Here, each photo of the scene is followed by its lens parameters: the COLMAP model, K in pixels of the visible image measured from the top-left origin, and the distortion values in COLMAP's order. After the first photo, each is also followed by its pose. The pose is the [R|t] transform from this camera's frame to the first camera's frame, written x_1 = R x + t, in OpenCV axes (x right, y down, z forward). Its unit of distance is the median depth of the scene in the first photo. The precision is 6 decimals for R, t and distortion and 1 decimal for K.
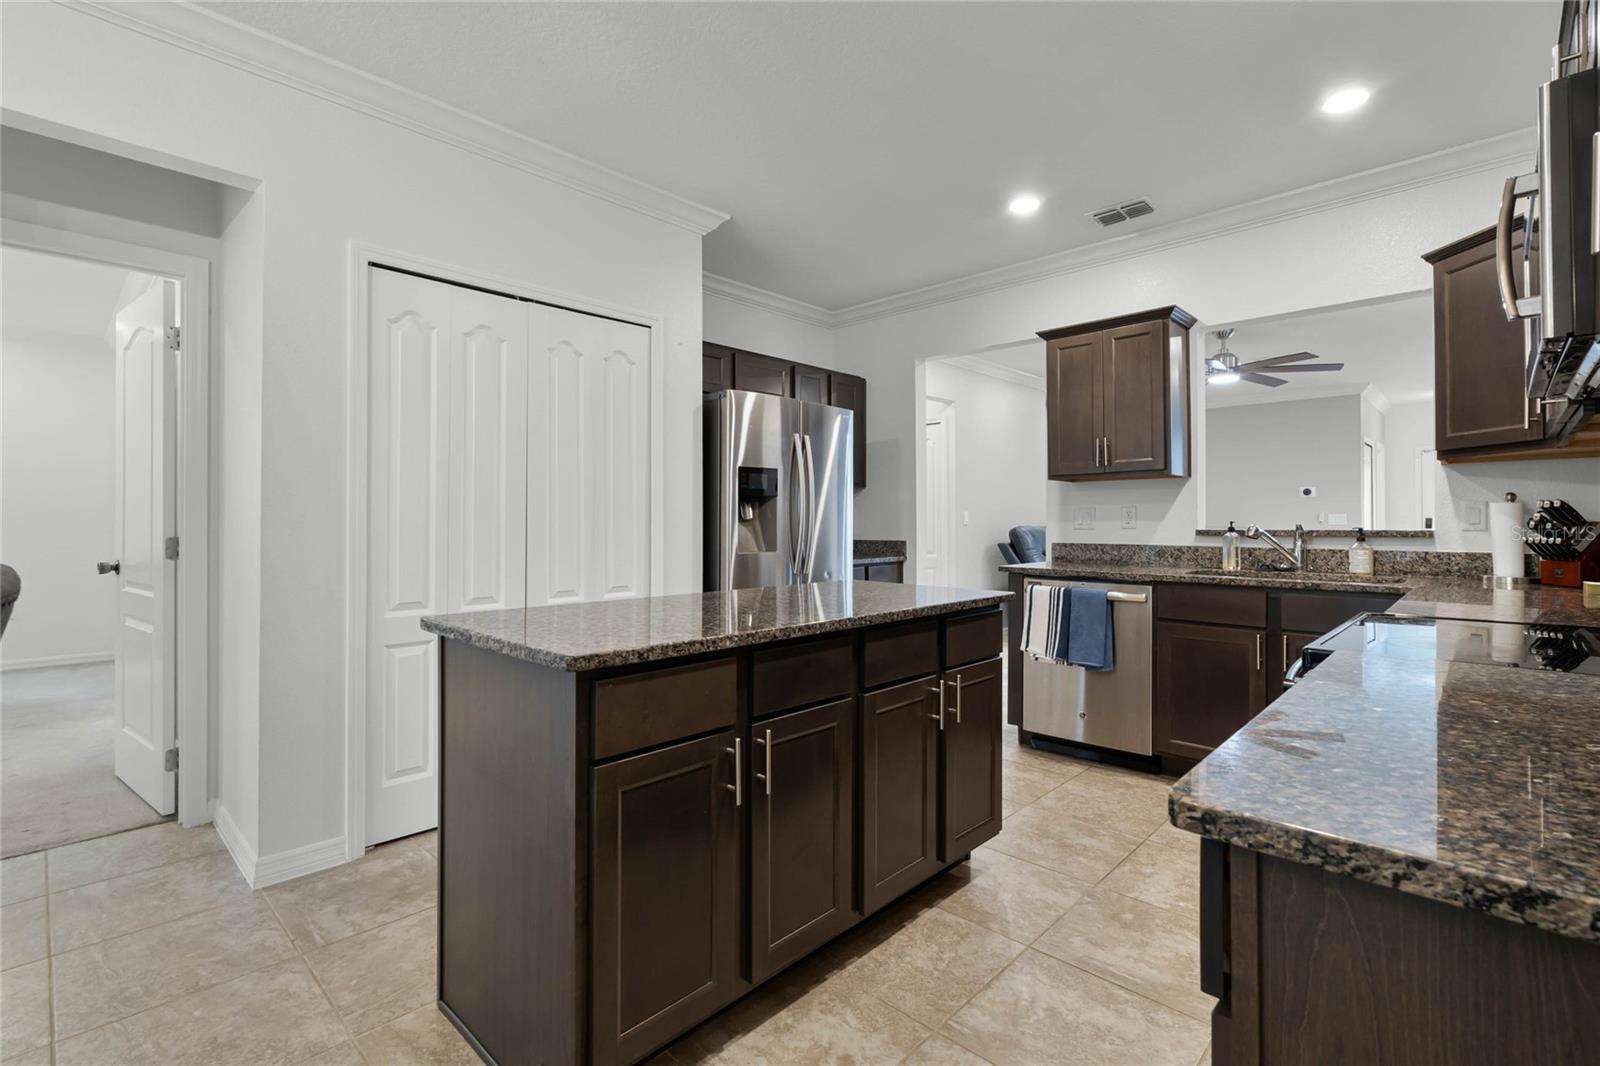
lens RADIAL K [[729.4, 0, 801.3], [0, 729.4, 516.5], [0, 0, 1]] dist [-0.000446, 0.000464]
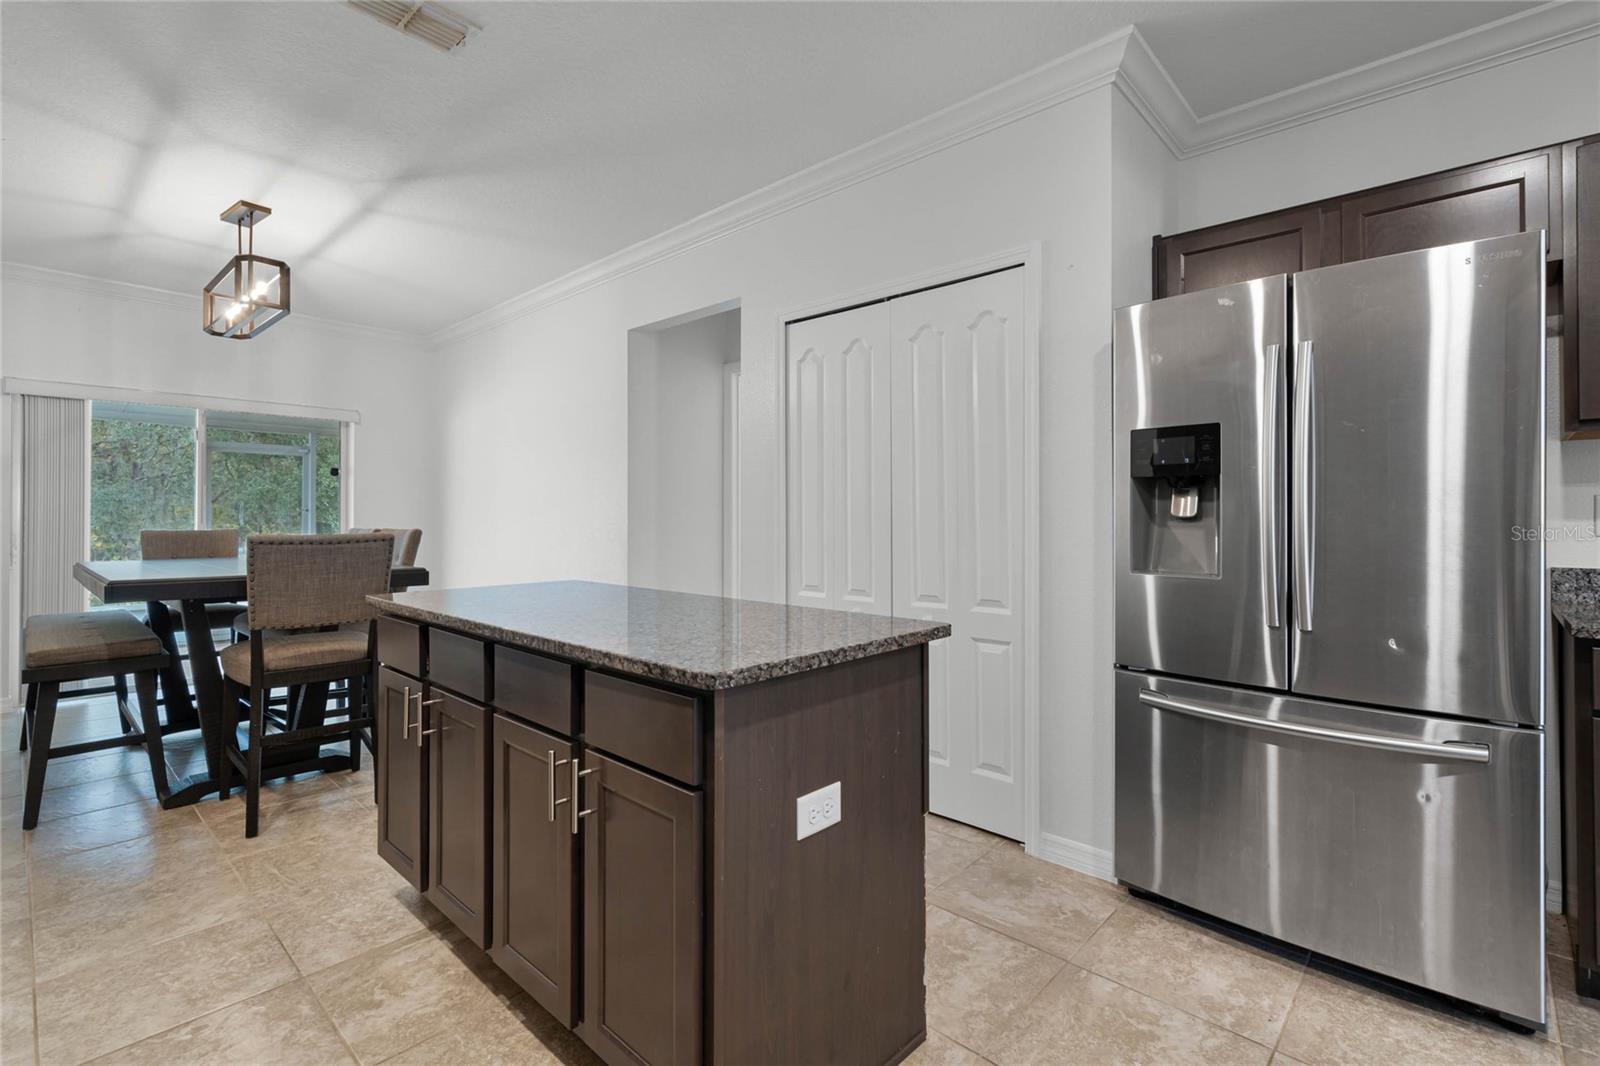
lens RADIAL K [[735.8, 0, 796.5], [0, 735.8, 513.0], [0, 0, 1]] dist [-0.002478, -0.000378]
pose [[0.006230, -0.007600, -0.999952, 0.530441], [0.005262, 0.999958, -0.007568, 0.003521], [0.999967, -0.005215, 0.006270, 0.730253]]
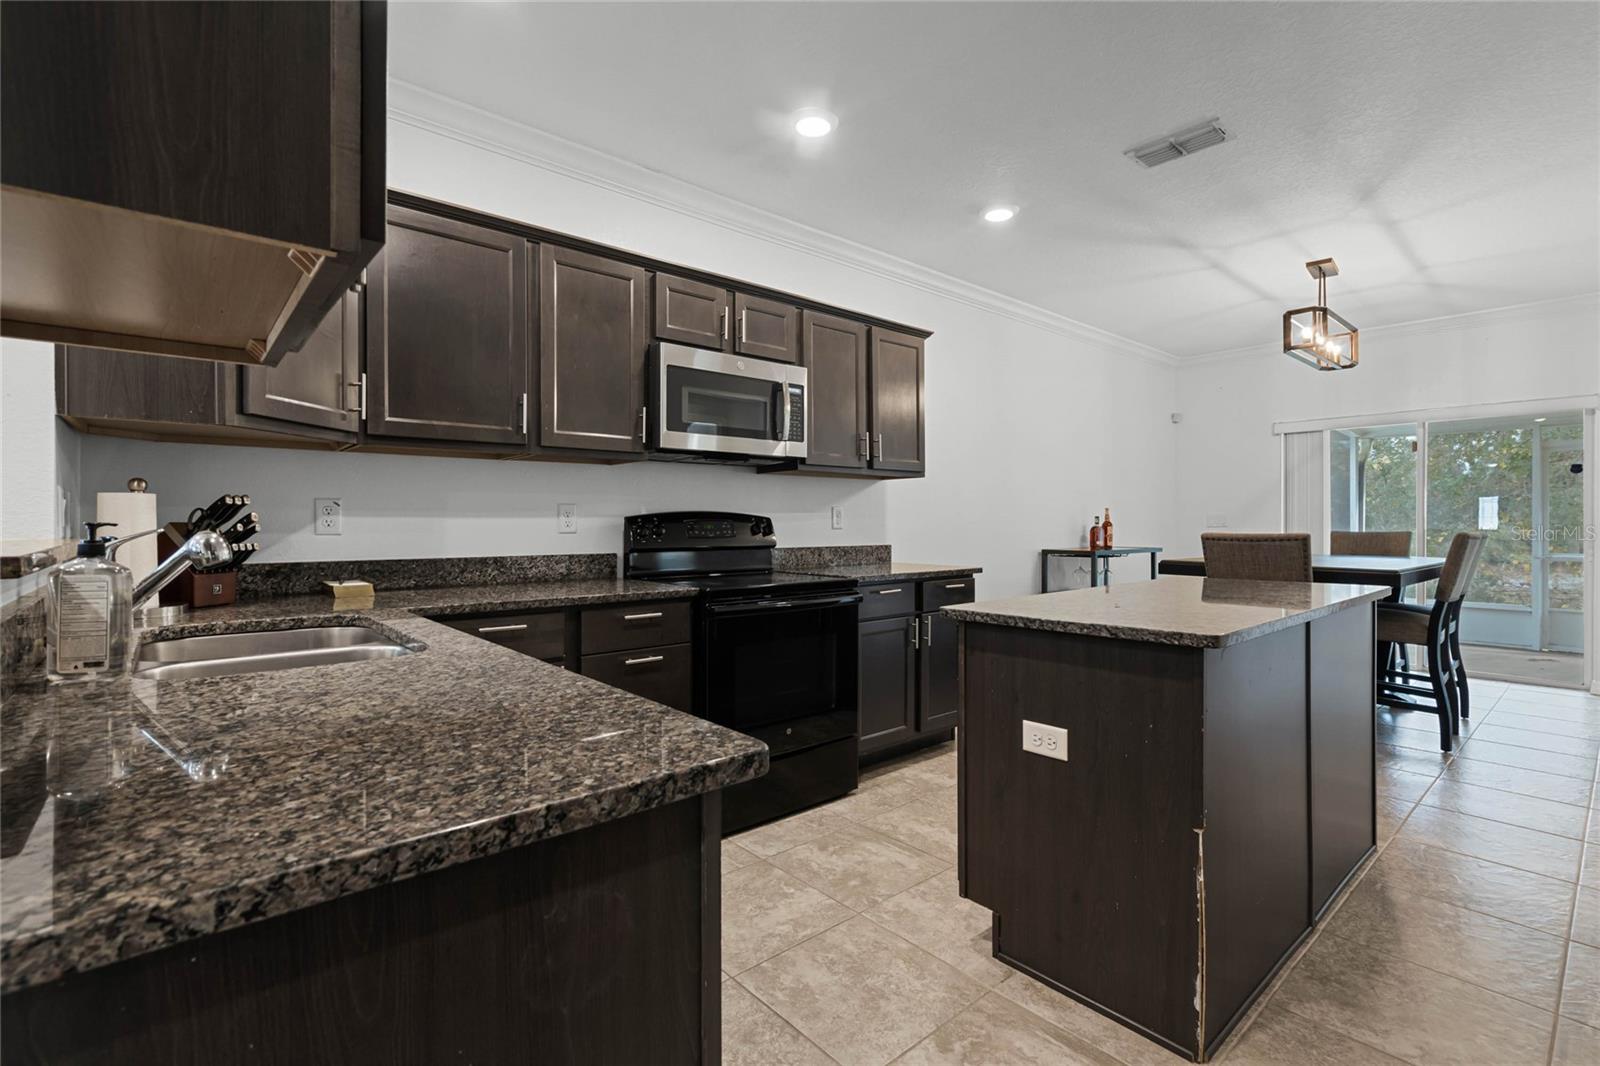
lens RADIAL K [[729.5, 0, 796.2], [0, 729.5, 524.0], [0, 0, 1]] dist [-0.002880, -0.000192]
pose [[-0.994968, -0.000307, 0.100189, 0.258140], [-0.000595, 0.999996, -0.002844, 0.007849], [-0.100188, -0.002889, -0.994964, 1.280670]]
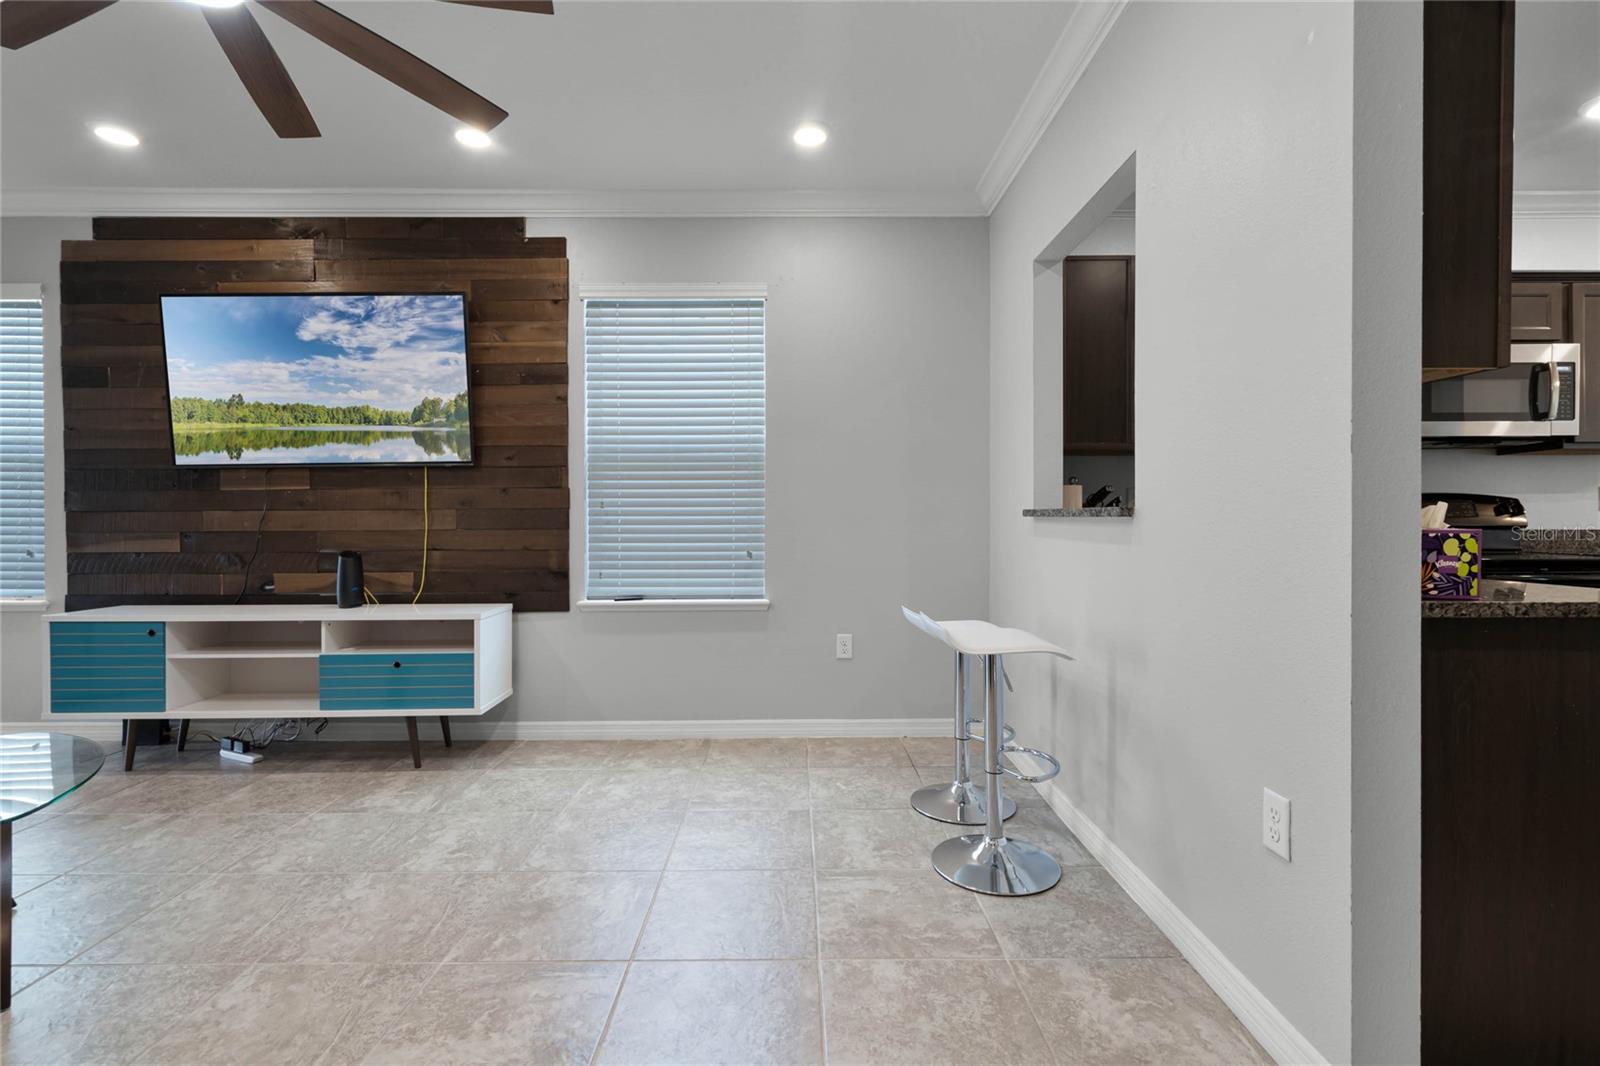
lens RADIAL K [[726.6, 0, 798.2], [0, 726.6, 526.6], [0, 0, 1]] dist [-0.000728, 0.000496]
pose [[-0.692083, -0.004581, 0.721804, 0.359526], [-0.001870, 0.999988, 0.004554, 0.032532], [-0.721816, 0.001802, -0.692083, 1.690688]]
